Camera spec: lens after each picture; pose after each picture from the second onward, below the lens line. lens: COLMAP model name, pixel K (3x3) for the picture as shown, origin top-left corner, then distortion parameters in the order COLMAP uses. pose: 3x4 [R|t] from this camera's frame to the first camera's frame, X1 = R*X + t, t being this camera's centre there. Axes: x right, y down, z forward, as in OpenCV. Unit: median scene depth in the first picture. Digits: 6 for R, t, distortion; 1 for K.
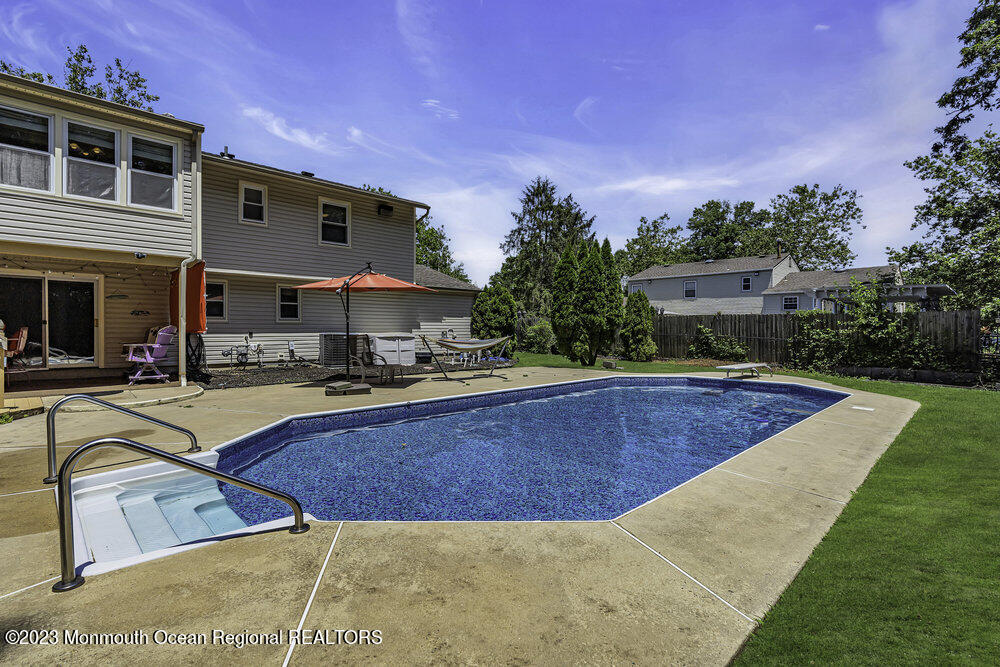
lens RADIAL K [[483.7, 0, 499.7], [0, 483.7, 331.3], [0, 0, 1]] dist [-0.004053, 0.000044]
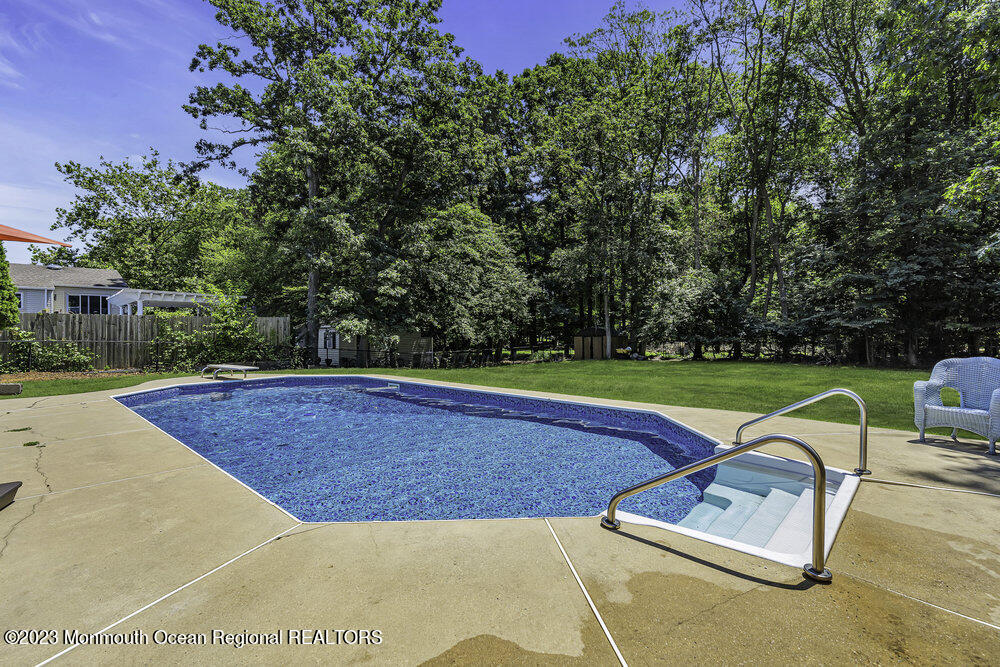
lens RADIAL K [[450.7, 0, 503.6], [0, 450.7, 328.6], [0, 0, 1]] dist [-0.005648, 0.001145]
pose [[-0.056466, 0.000030, 0.998405, -0.310371], [0.008515, 0.999964, 0.000451, -0.003834], [-0.998368, 0.008527, -0.056465, 0.321300]]
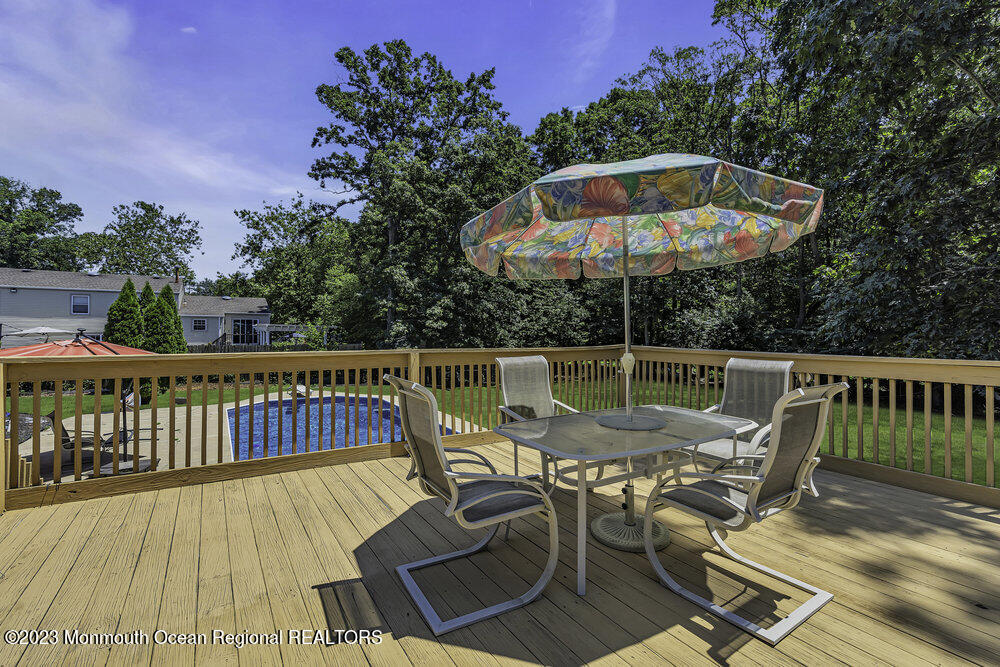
lens RADIAL K [[450.7, 0, 507.1], [0, 450.7, 330.3], [0, 0, 1]] dist [-0.005648, 0.001145]
pose [[0.200011, -0.006408, 0.979773, -0.517258], [-0.007188, 0.999942, 0.008008, -0.088364], [-0.979767, -0.008644, 0.199954, 0.042374]]
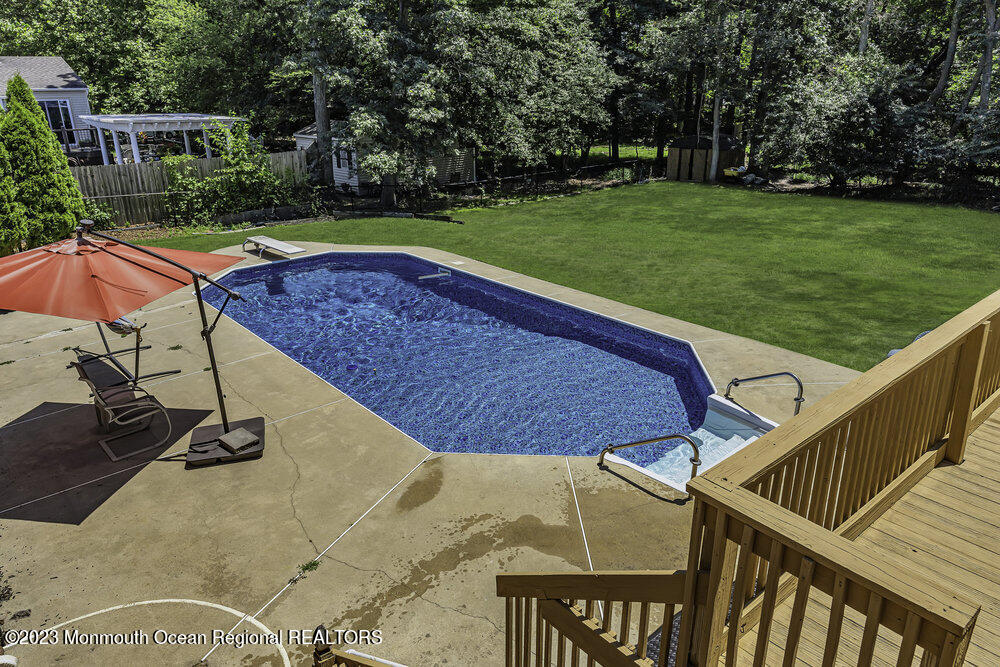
lens RADIAL K [[665.7, 0, 507.2], [0, 665.7, 326.4], [0, 0, 1]] dist [0.004148, -0.005182]
pose [[0.041753, -0.353861, 0.934366, -0.515816], [0.006957, 0.935261, 0.353889, -0.162407], [-0.999104, -0.008275, 0.041511, 0.319035]]
